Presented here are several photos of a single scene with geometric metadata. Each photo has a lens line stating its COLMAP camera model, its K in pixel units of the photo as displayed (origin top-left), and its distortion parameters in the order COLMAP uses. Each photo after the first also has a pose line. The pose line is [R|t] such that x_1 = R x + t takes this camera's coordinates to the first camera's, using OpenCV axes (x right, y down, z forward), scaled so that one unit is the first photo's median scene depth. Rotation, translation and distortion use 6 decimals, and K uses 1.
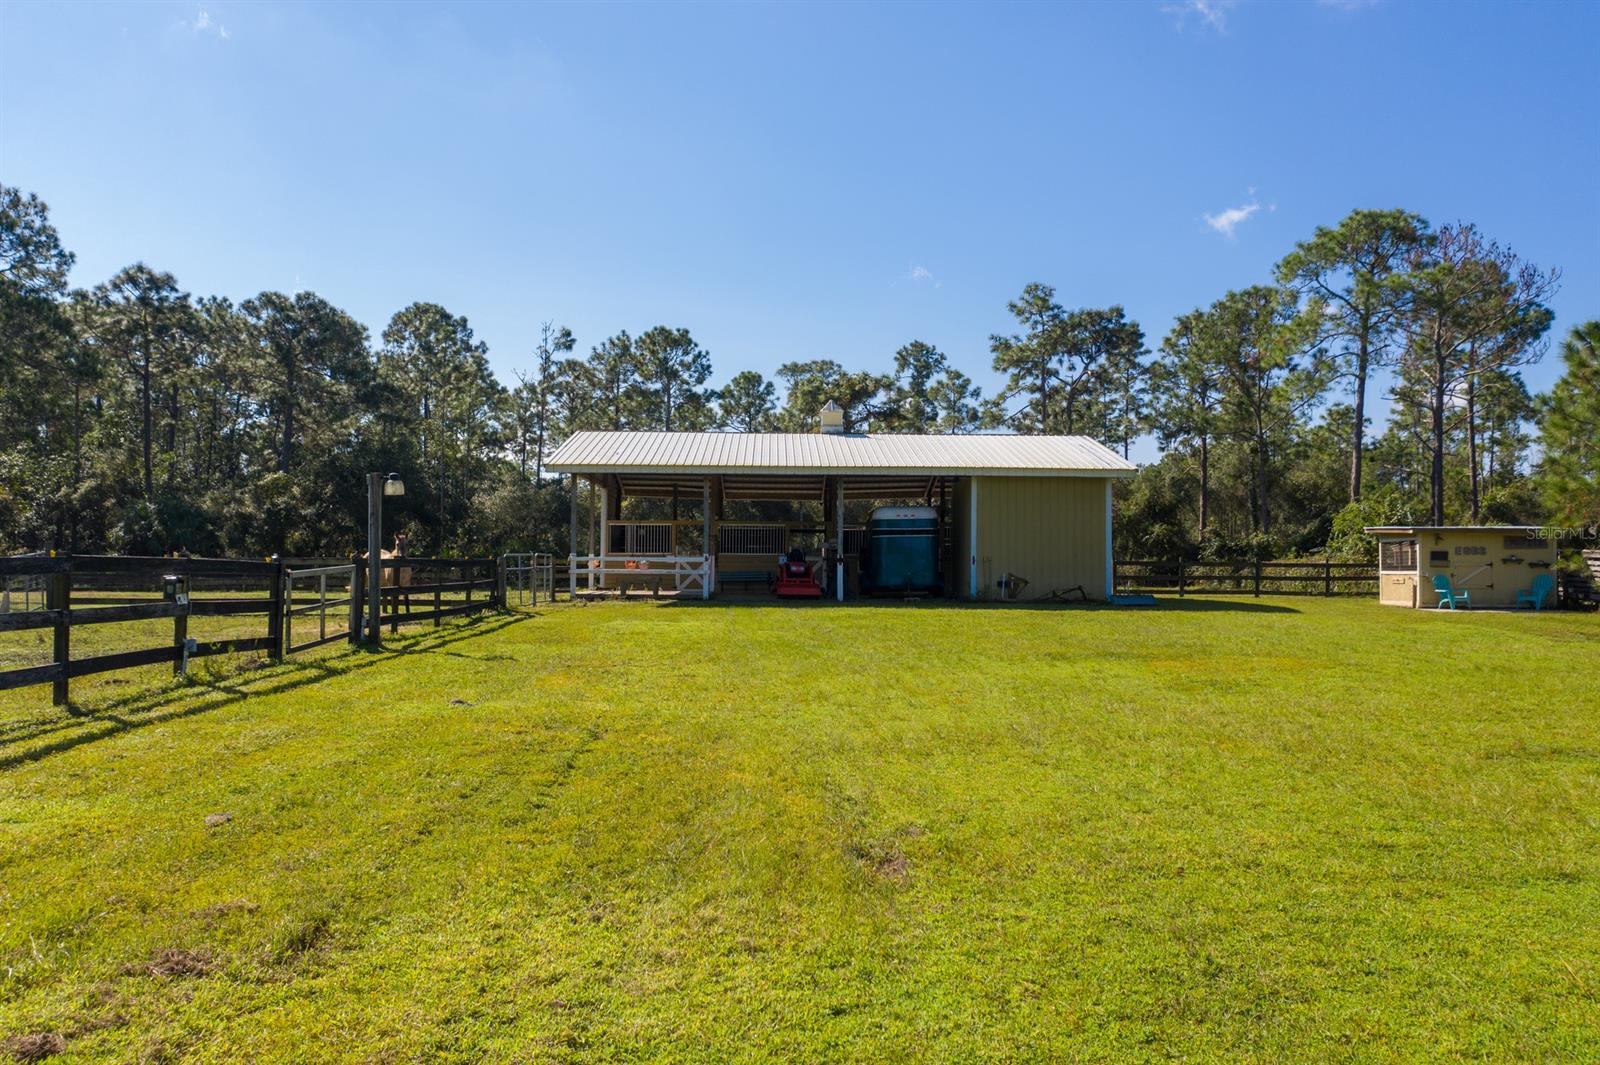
lens RADIAL K [[1287.1, 0, 800.0], [0, 1287.1, 532.5], [0, 0, 1]] dist [0.001146, 0.000071]
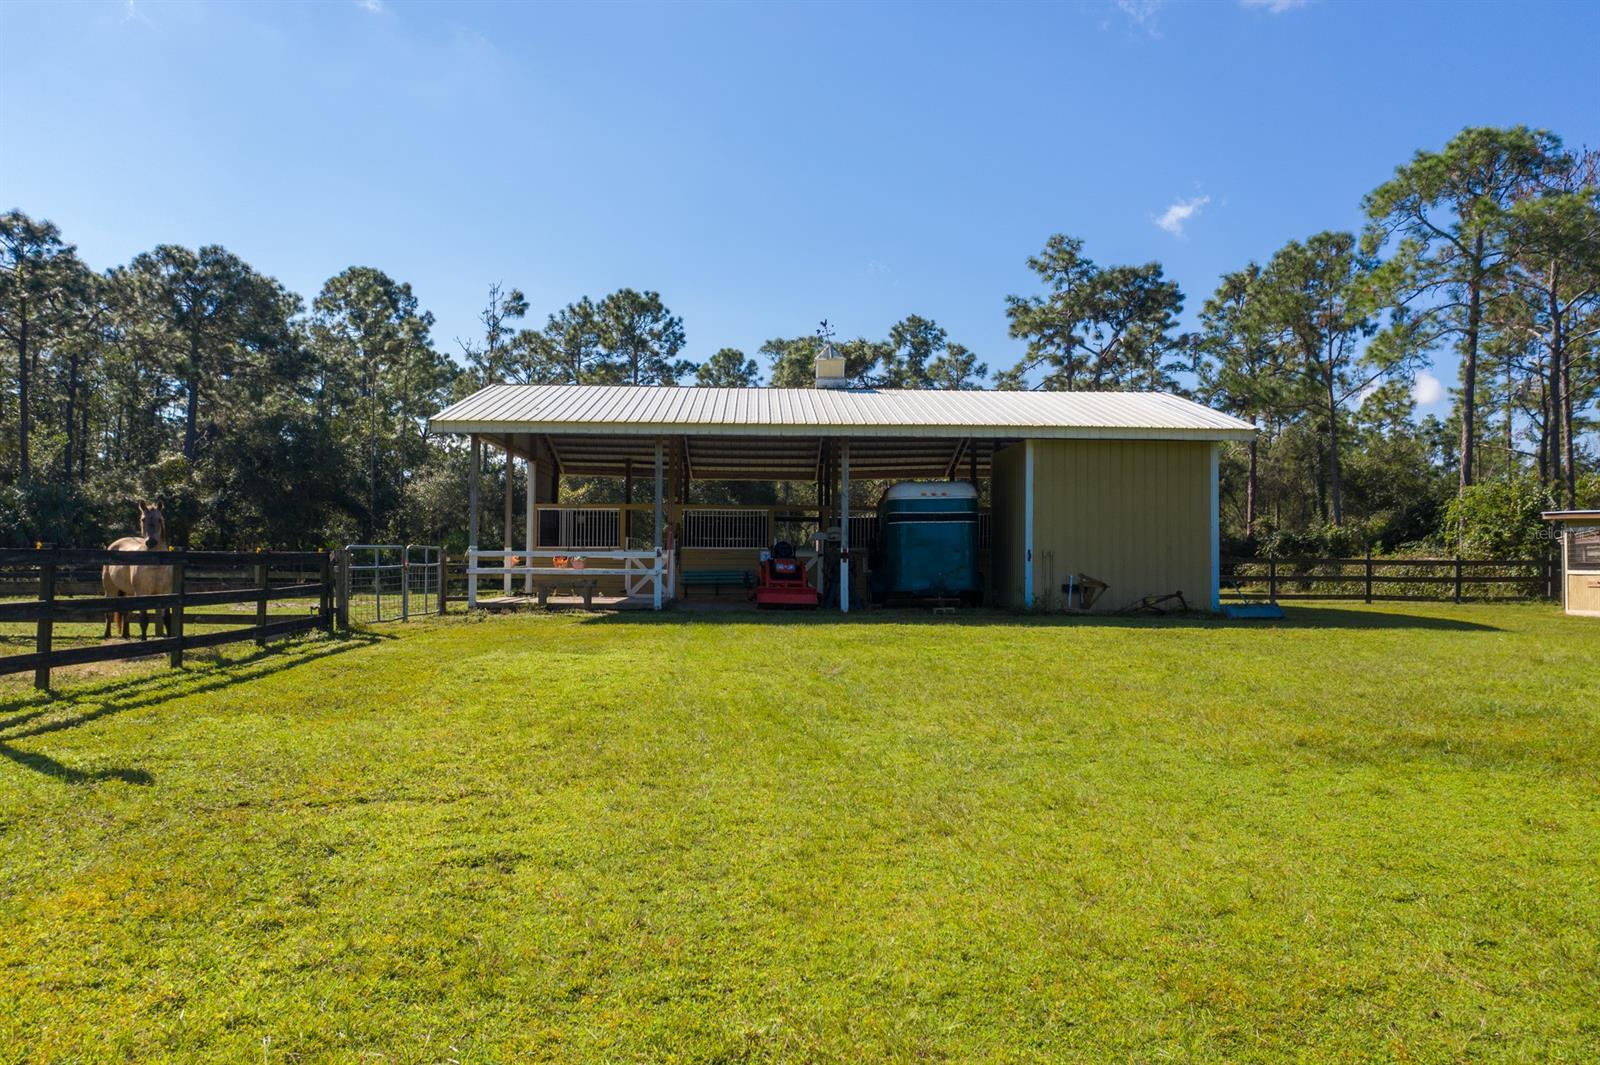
lens RADIAL K [[1287.1, 0, 800.0], [0, 1287.1, 532.5], [0, 0, 1]] dist [0.001146, 0.000071]
pose [[0.999925, 0.000293, 0.012239, -0.001369], [-0.000312, 0.999999, 0.001522, 0.003790], [-0.012238, -0.001526, 0.999924, 0.141083]]
